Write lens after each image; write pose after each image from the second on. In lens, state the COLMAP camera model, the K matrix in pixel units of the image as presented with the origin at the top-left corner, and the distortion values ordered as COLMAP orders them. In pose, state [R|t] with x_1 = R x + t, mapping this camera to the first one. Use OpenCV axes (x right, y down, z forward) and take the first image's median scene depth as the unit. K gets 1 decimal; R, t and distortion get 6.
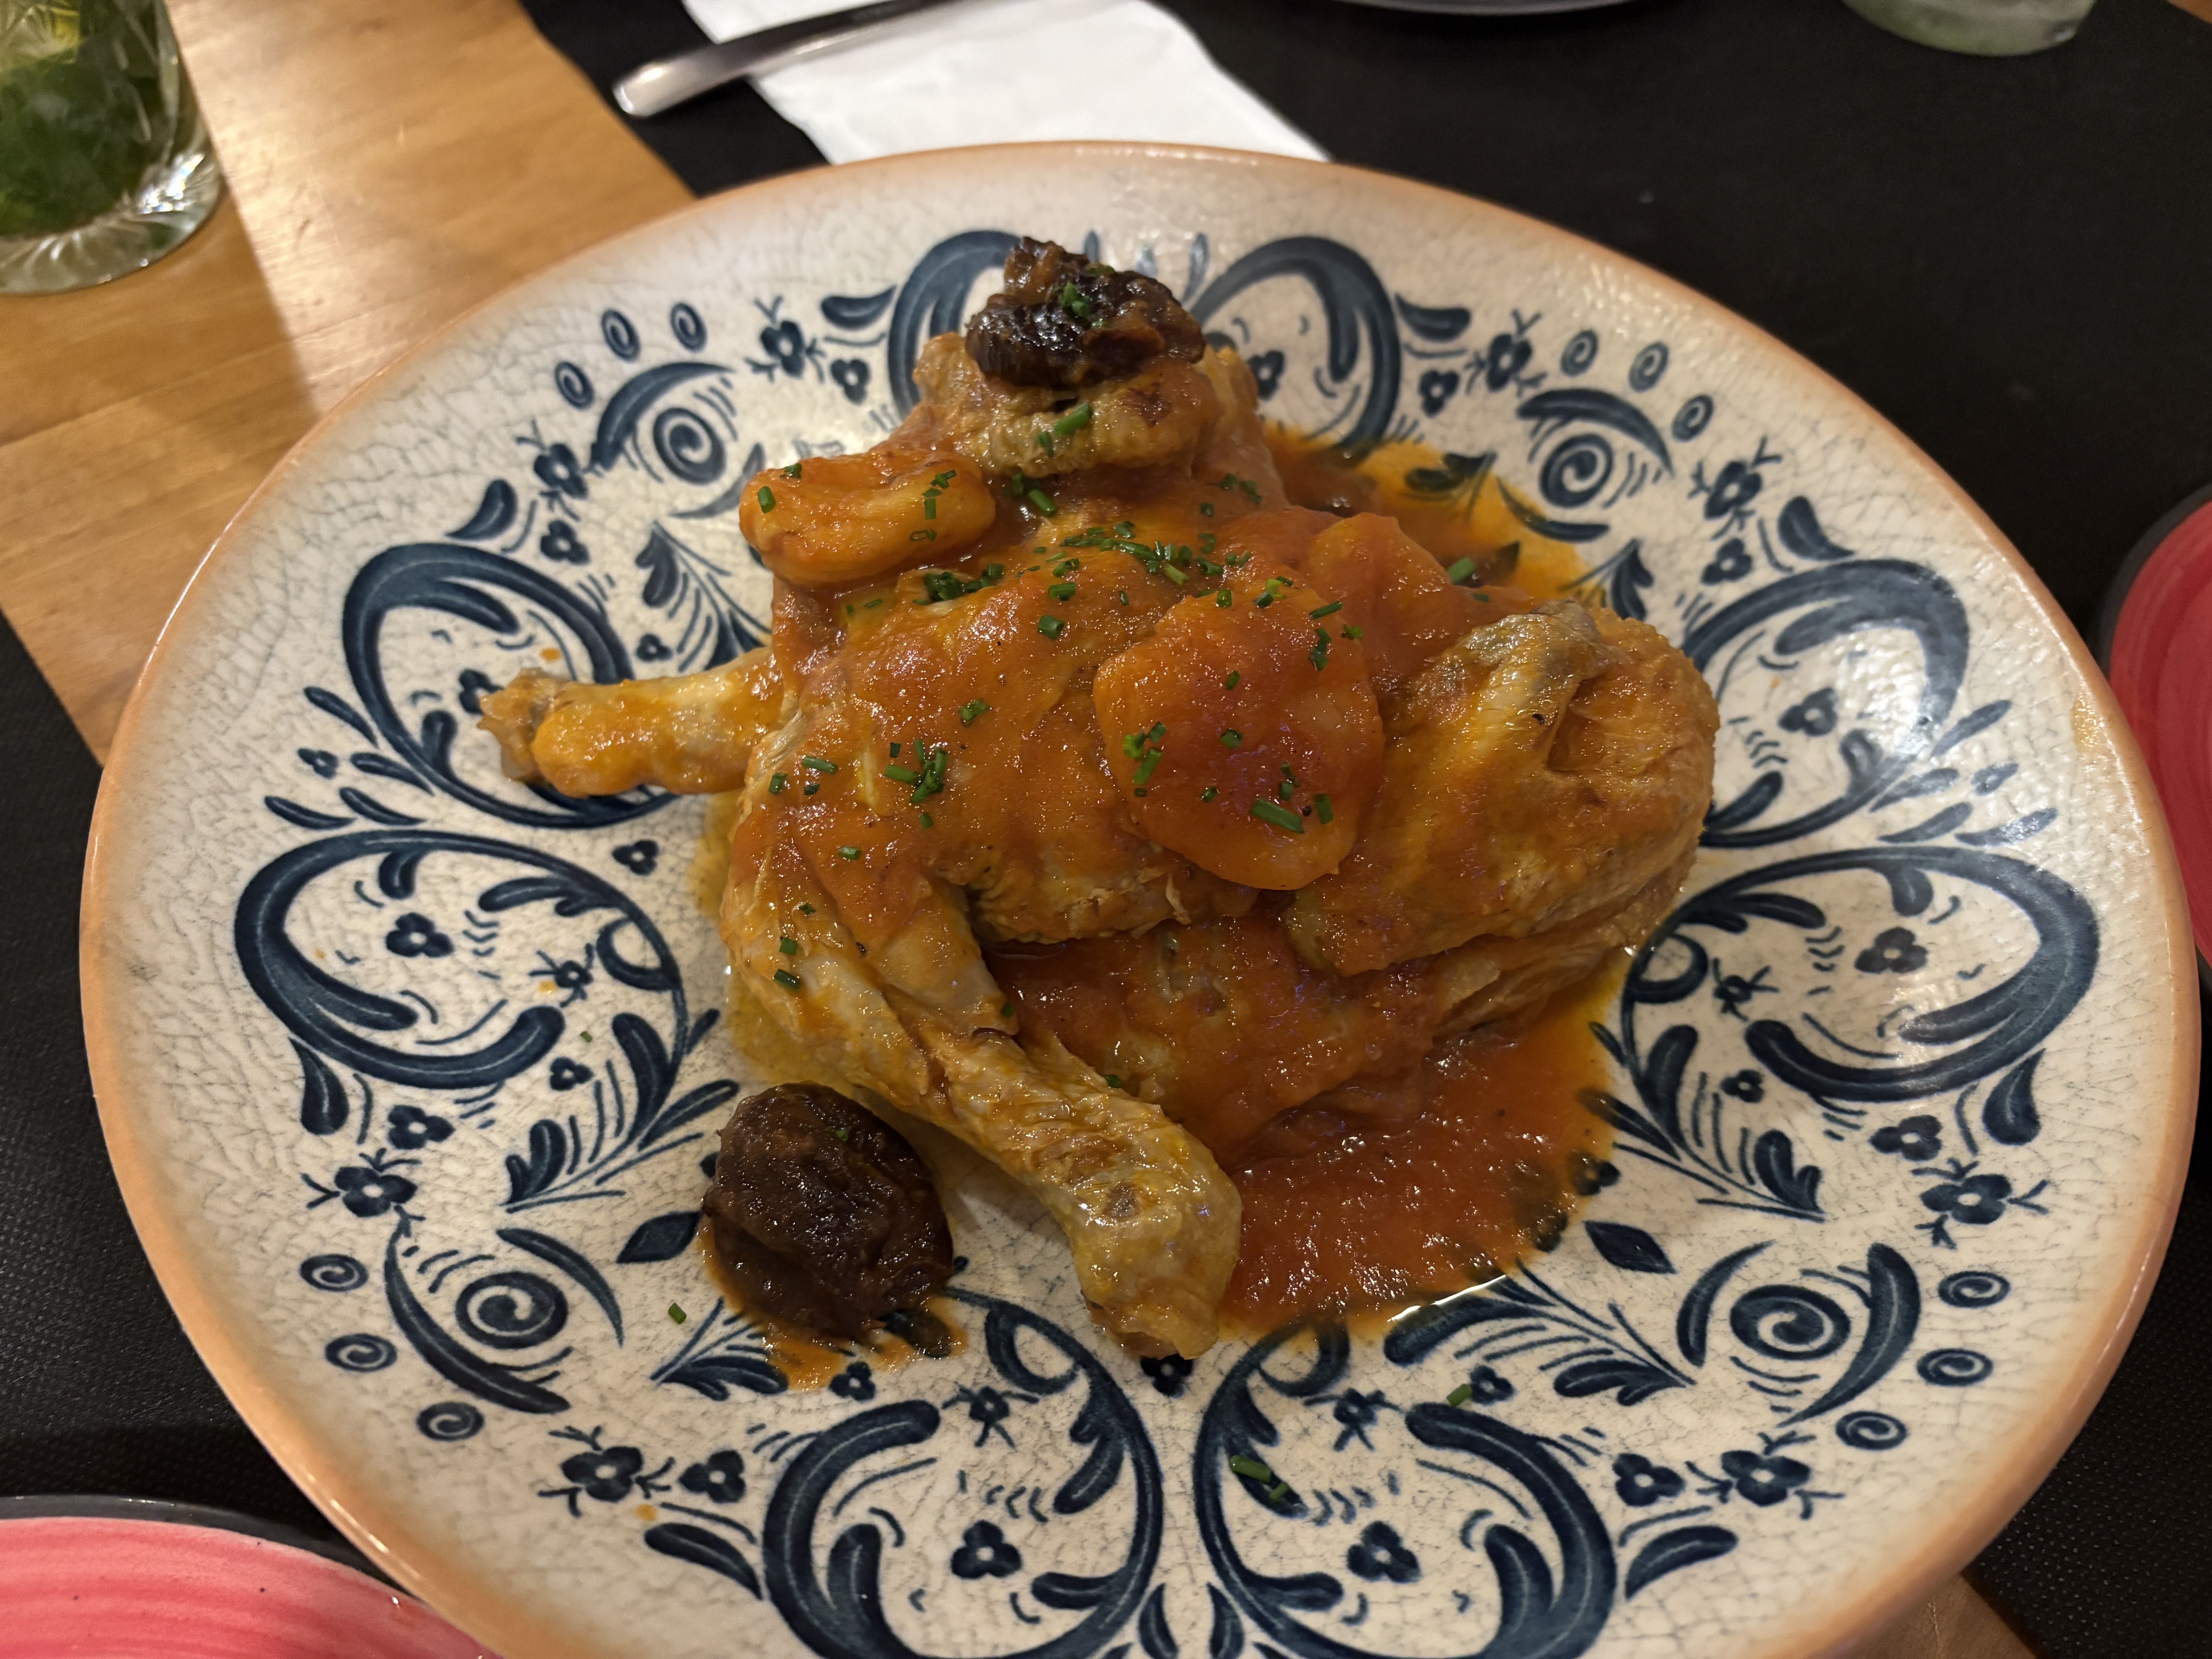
lens RADIAL K [[1772.6, 0, 1106.0], [0, 1772.6, 829.5], [0, 0, 1]] dist [0.004682, -0.015645]
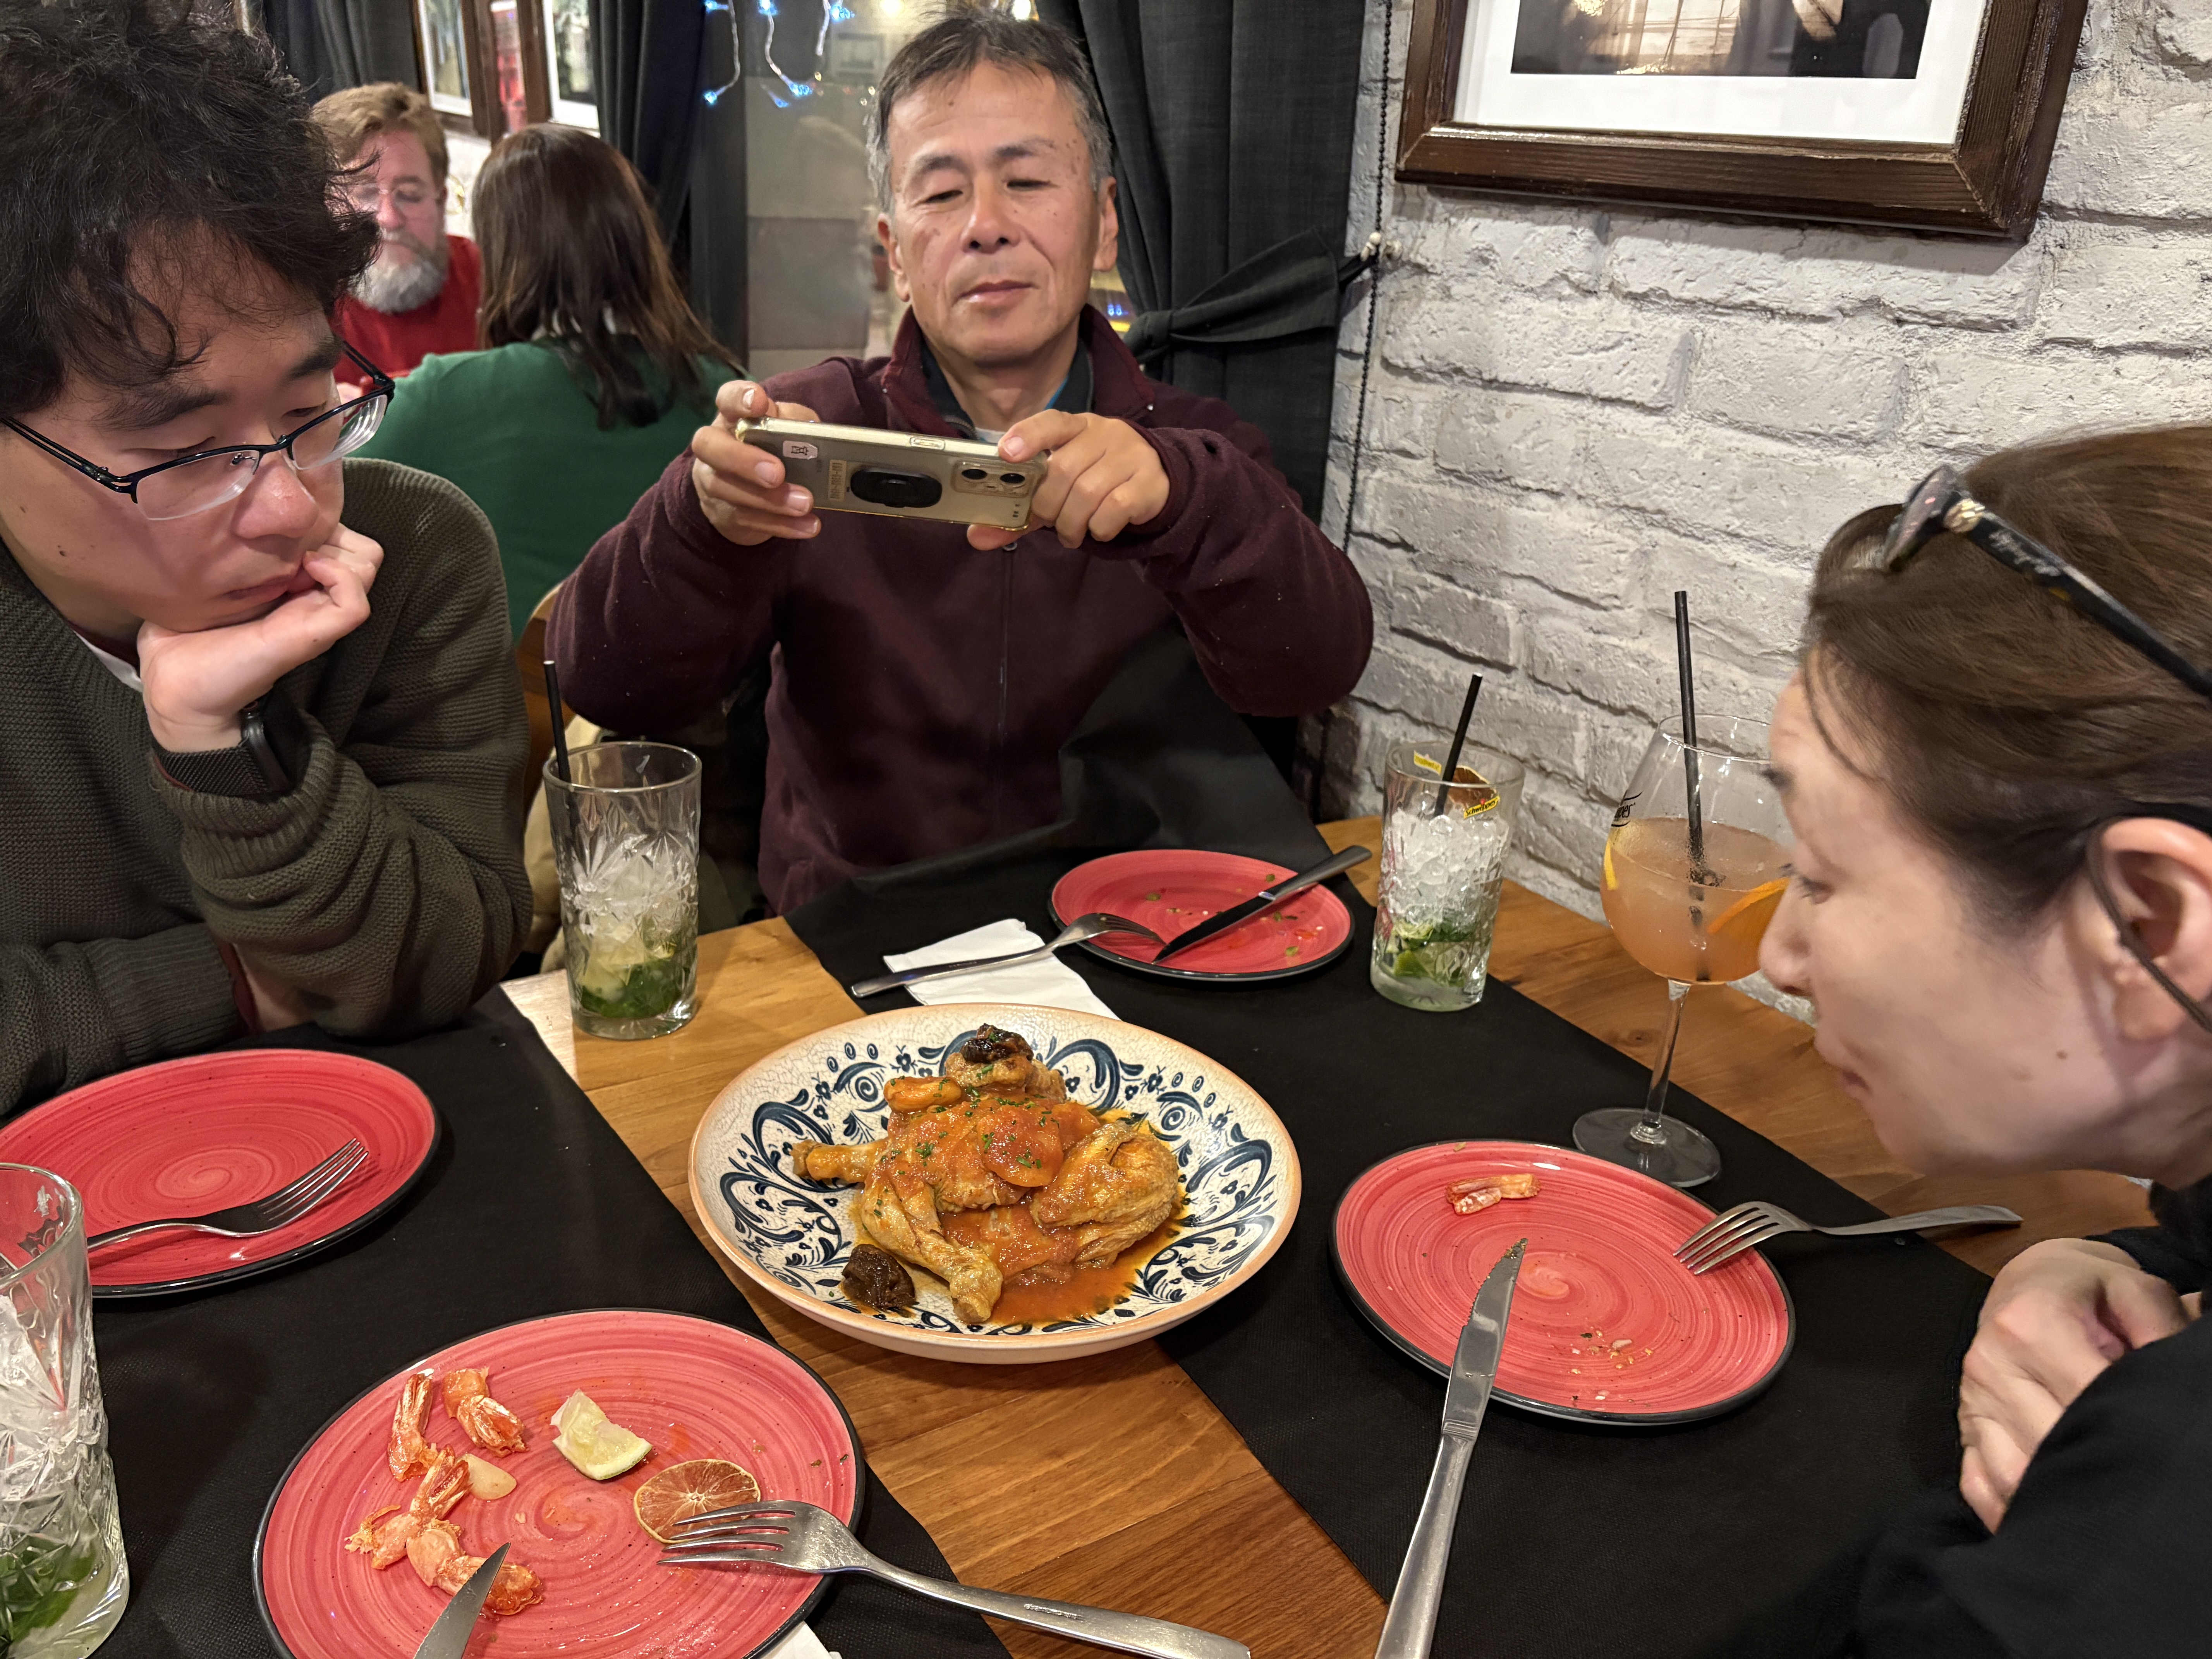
lens RADIAL K [[1772.6, 0, 1106.0], [0, 1772.6, 829.5], [0, 0, 1]] dist [0.004682, -0.015645]
pose [[0.995405, 0.052482, -0.080087, 0.400742], [-0.086280, 0.854317, -0.512542, 0.960253], [0.041520, 0.517097, 0.854919, -1.849844]]
